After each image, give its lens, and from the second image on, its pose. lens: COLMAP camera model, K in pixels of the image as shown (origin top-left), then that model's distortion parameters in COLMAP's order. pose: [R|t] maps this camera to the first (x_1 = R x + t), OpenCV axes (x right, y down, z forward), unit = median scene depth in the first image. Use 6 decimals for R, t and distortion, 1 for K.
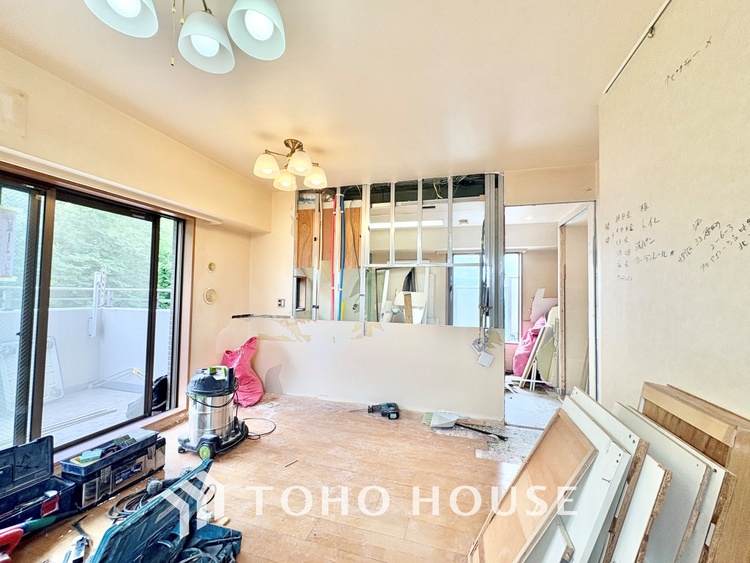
lens RADIAL K [[299.3, 0, 374.5], [0, 299.3, 282.0], [0, 0, 1]] dist [0.000083, 0.000195]
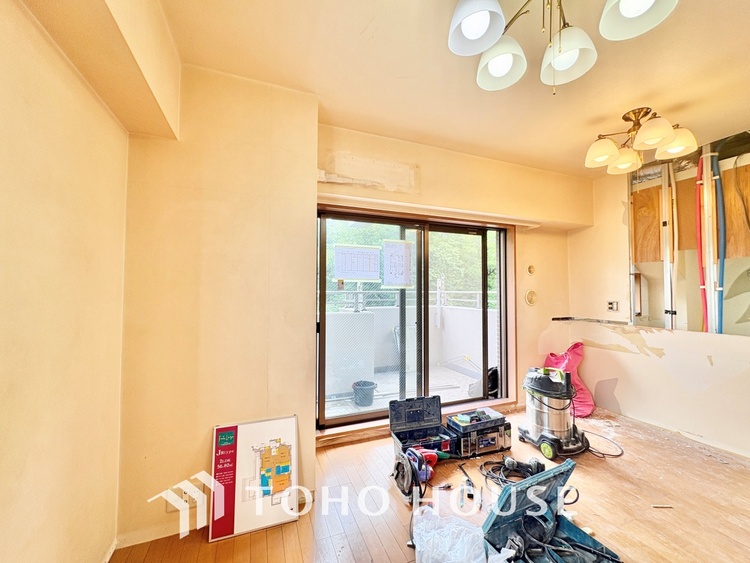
lens RADIAL K [[299.3, 0, 374.4], [0, 299.3, 281.4], [0, 0, 1]] dist [0.000083, 0.000195]
pose [[0.619639, -0.039381, -0.783898, -0.076808], [0.036749, 0.999101, -0.021144, -0.008419], [0.784026, -0.015706, 0.620529, -0.073546]]
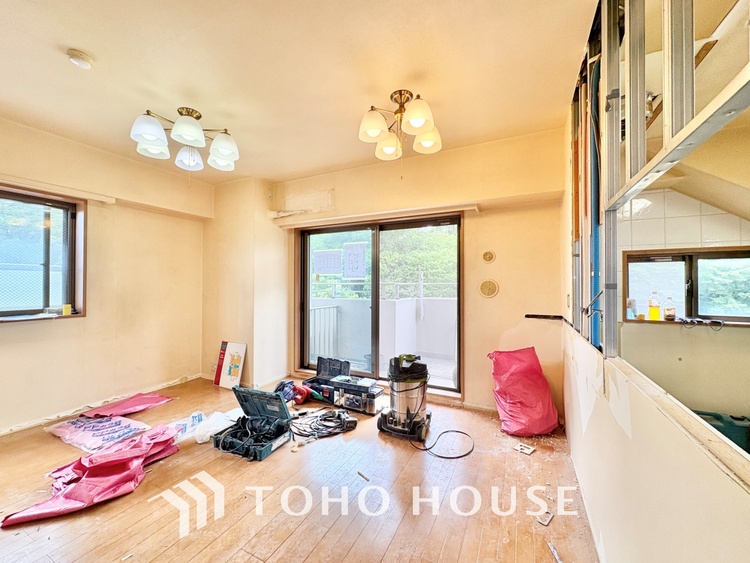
lens RADIAL K [[299.3, 0, 374.4], [0, 299.3, 281.1], [0, 0, 1]] dist [0.000083, 0.000195]
pose [[-0.171181, -0.027453, -0.984857, 0.443824], [0.030397, 0.998989, -0.033130, 0.047767], [0.984771, -0.035608, -0.170174, 0.894180]]
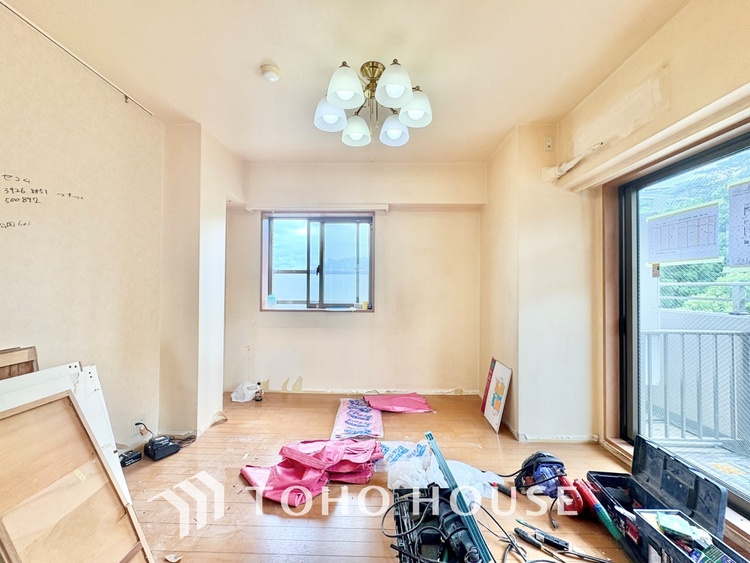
lens RADIAL K [[299.3, 0, 374.5], [0, 299.3, 281.4], [0, 0, 1]] dist [0.000083, 0.000195]
pose [[-0.964199, -0.026658, -0.263835, -0.062907], [-0.012876, 0.998467, -0.053830, 0.047647], [0.264865, -0.048506, -0.963065, 0.890069]]
